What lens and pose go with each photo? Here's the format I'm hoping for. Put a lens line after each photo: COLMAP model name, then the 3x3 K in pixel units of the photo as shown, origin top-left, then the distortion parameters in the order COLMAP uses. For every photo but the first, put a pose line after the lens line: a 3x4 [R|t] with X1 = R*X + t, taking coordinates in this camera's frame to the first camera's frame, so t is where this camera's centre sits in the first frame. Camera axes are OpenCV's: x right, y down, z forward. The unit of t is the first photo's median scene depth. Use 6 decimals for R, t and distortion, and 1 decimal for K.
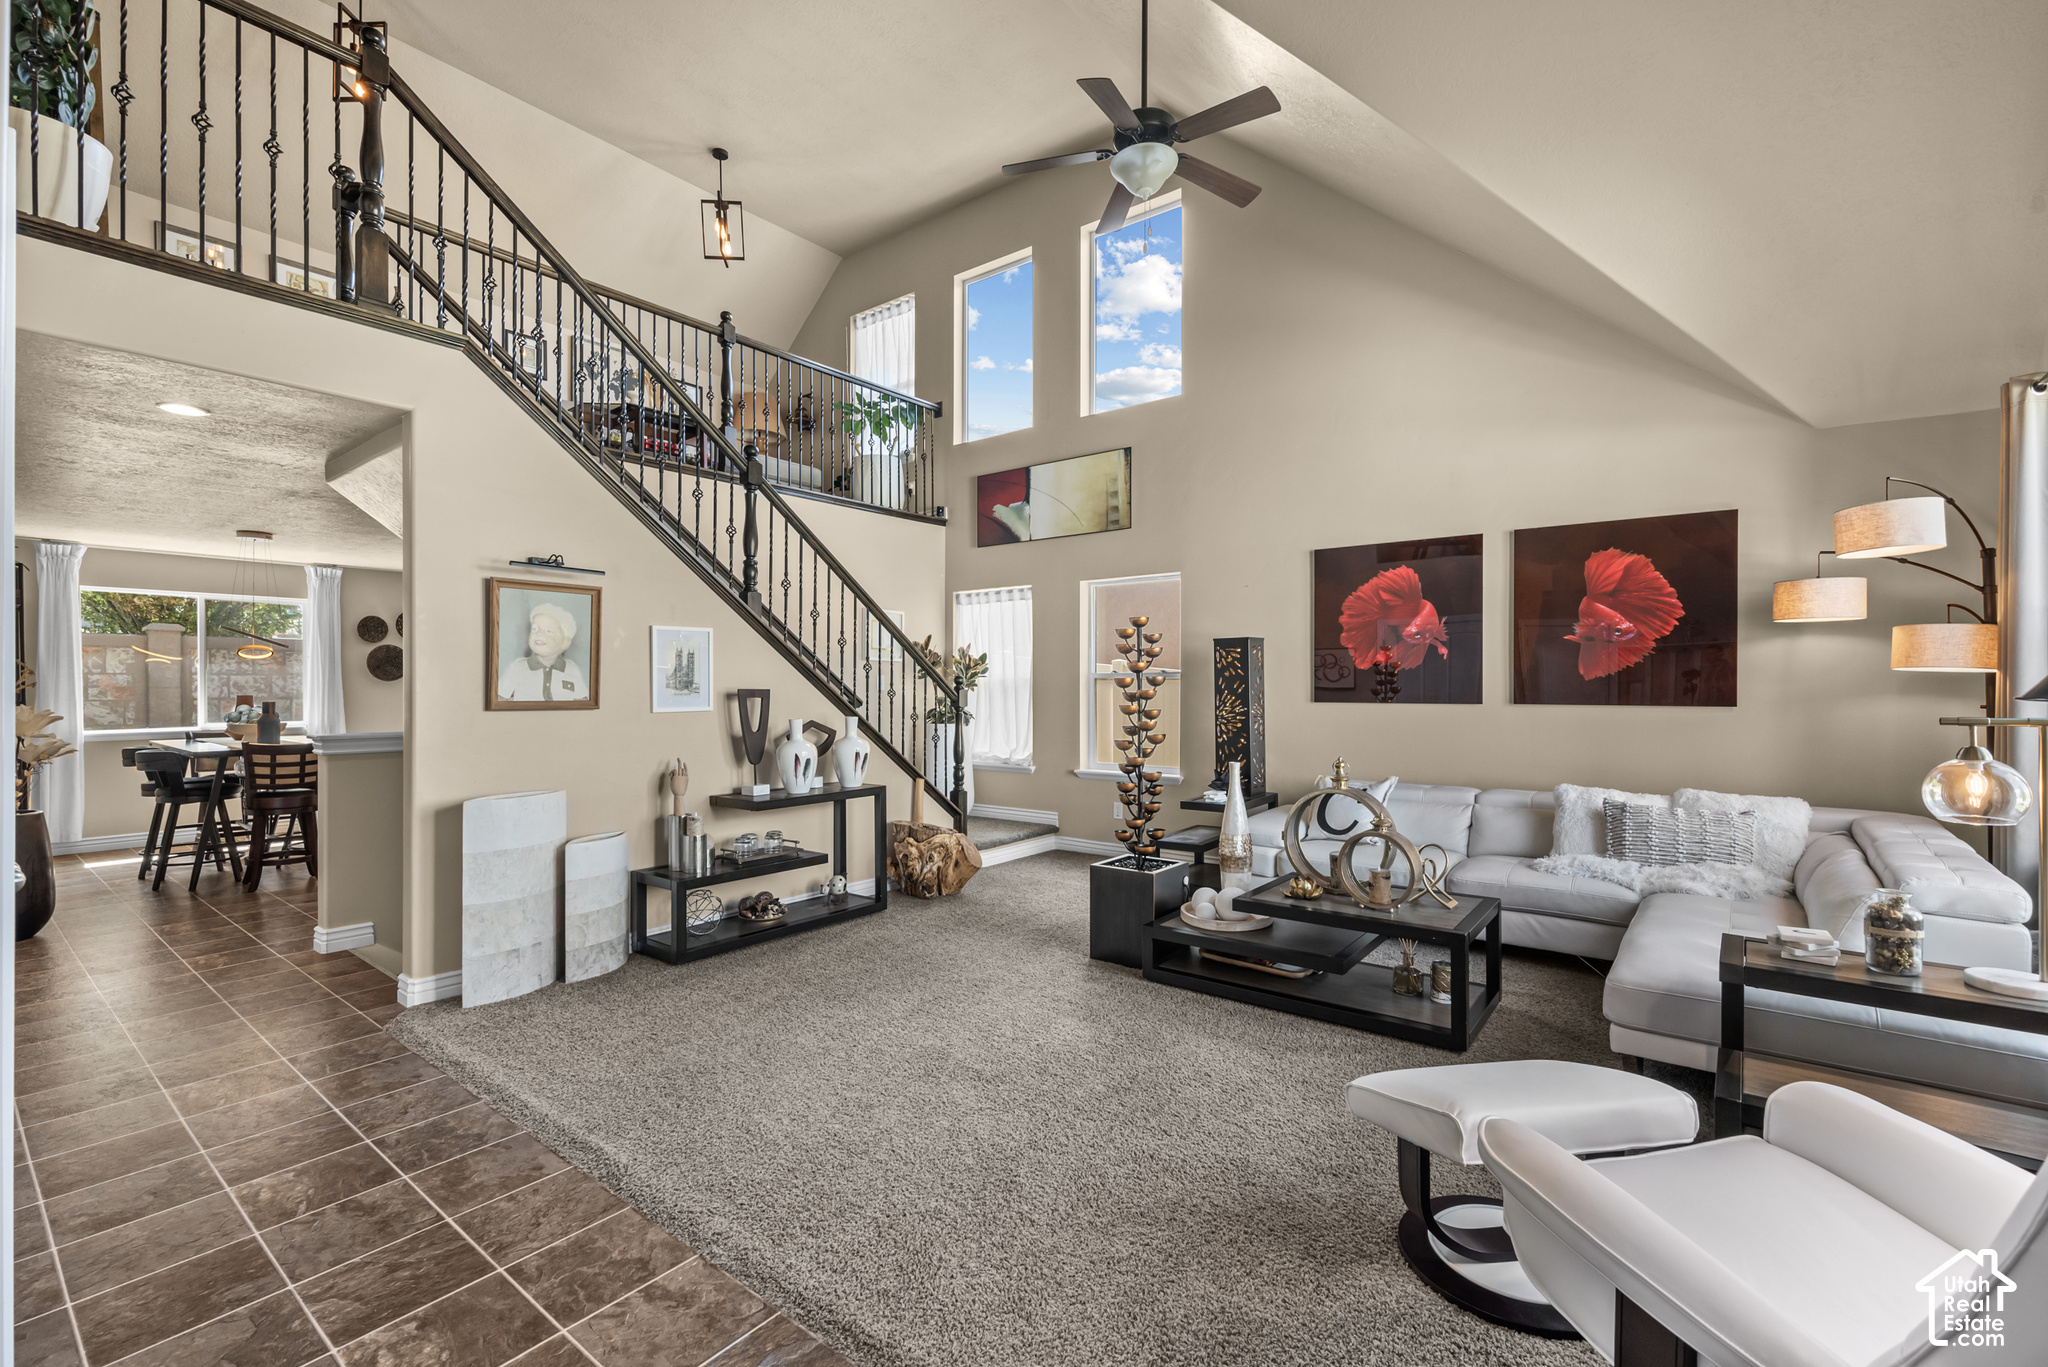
lens RADIAL K [[868.7, 0, 1024.0], [0, 868.7, 683.5], [0, 0, 1]] dist [-0.000170, 0.000002]
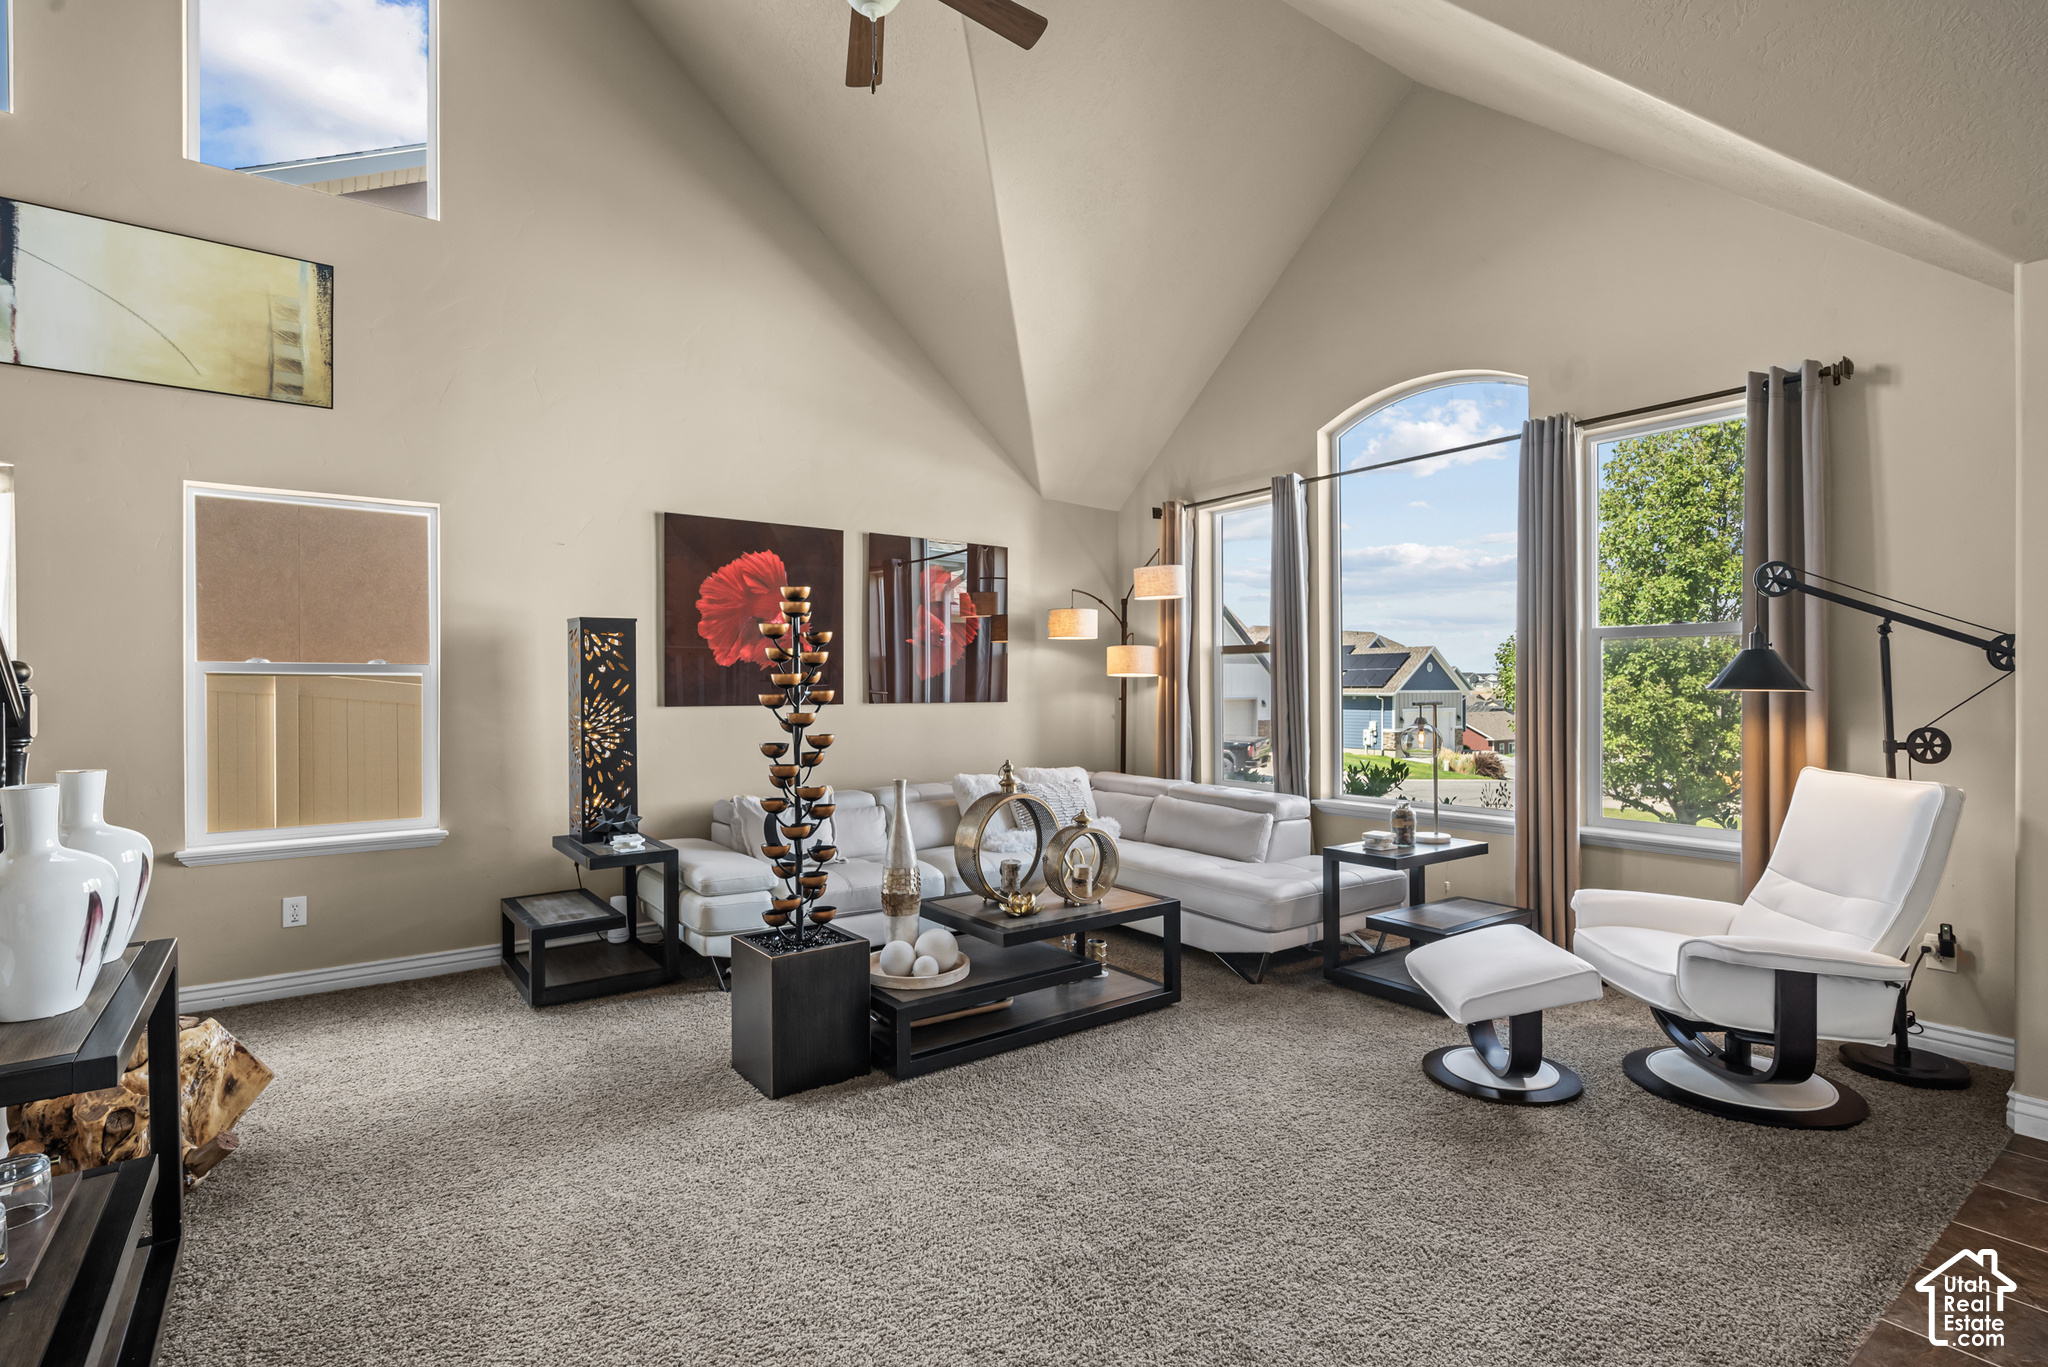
lens RADIAL K [[972.5, 0, 1024.0], [0, 972.5, 683.5], [0, 0, 1]] dist [0.000533, 0.000336]
pose [[0.271419, 0.002074, 0.962459, -0.438450], [-0.001801, 0.999997, -0.001647, 0.001494], [-0.962460, -0.001286, 0.271422, 0.466629]]
